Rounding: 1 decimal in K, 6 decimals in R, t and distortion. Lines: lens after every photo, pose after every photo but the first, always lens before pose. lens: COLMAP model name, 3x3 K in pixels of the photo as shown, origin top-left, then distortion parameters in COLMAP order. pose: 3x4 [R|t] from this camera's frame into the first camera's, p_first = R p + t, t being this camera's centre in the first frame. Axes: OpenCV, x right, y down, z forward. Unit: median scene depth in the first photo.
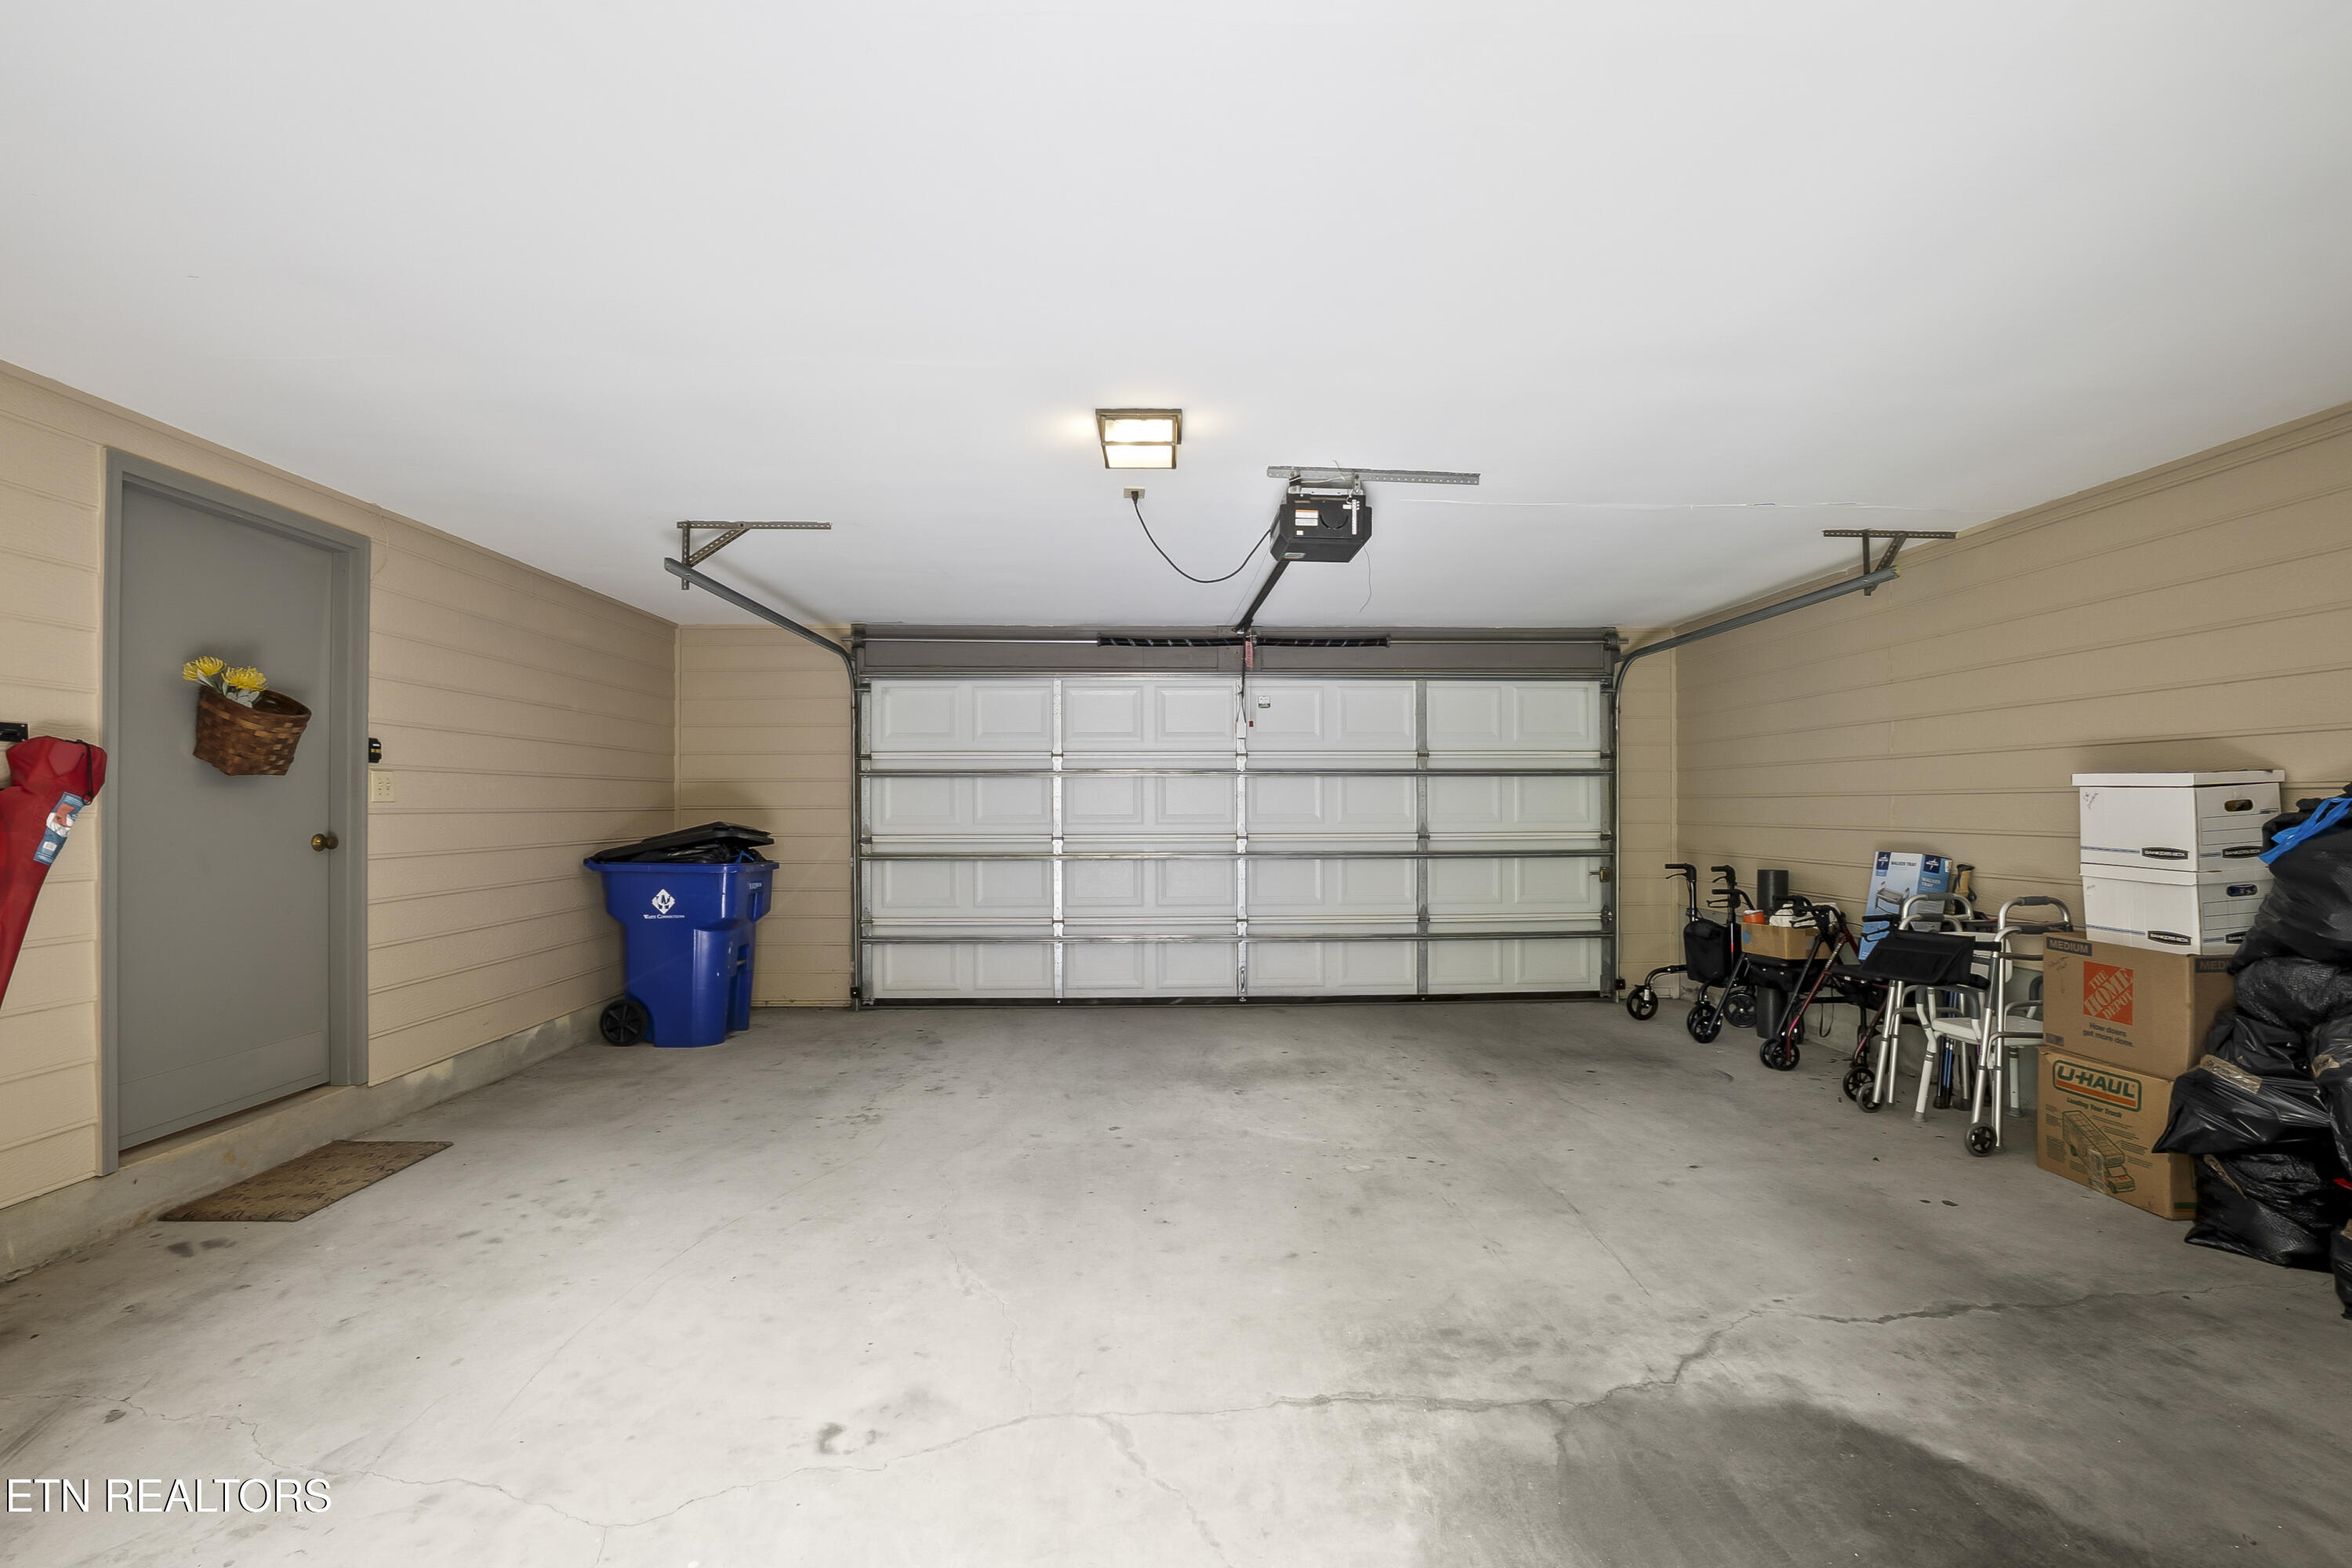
lens RADIAL K [[1027.1, 0, 1176.6], [0, 1027.1, 802.2], [0, 0, 1]] dist [-0.058986, 0.016536]
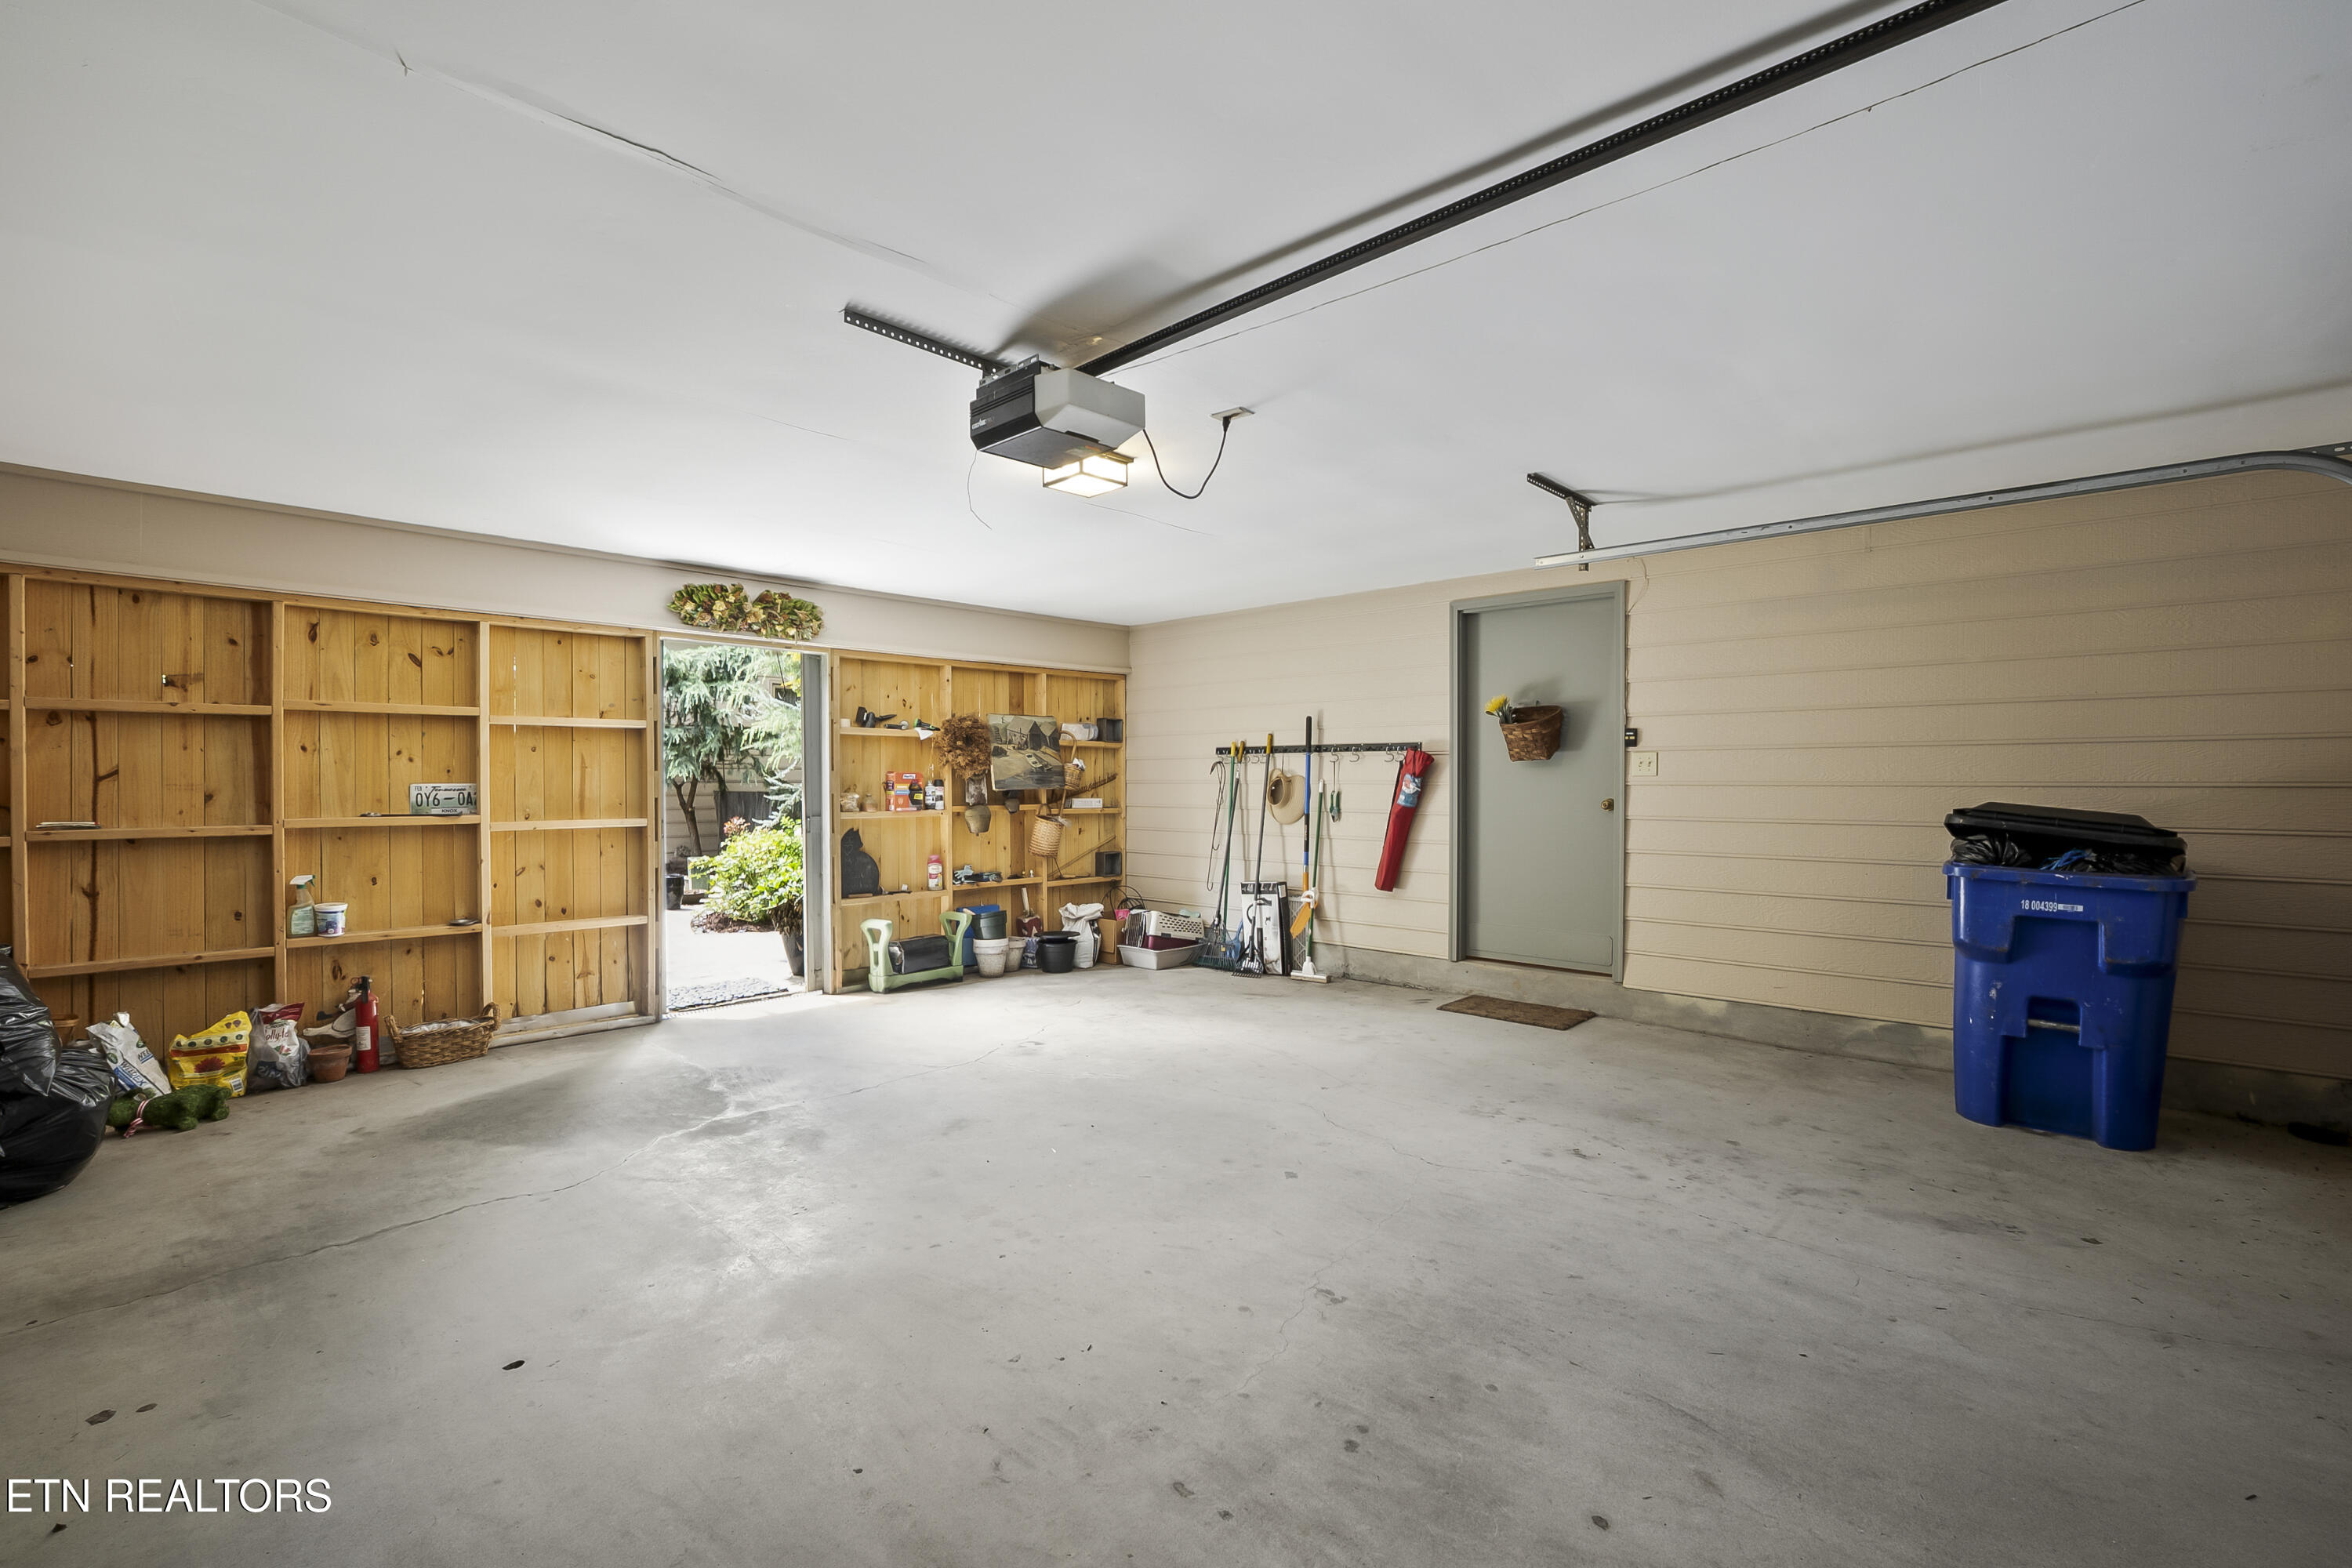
lens RADIAL K [[1027.1, 0, 1176.6], [0, 1027.1, 802.2], [0, 0, 1]] dist [-0.058986, 0.016536]
pose [[-0.713269, 0.016766, -0.700690, 0.684309], [0.004495, 0.999803, 0.019348, 0.006718], [0.700876, 0.010651, -0.713203, 1.818078]]
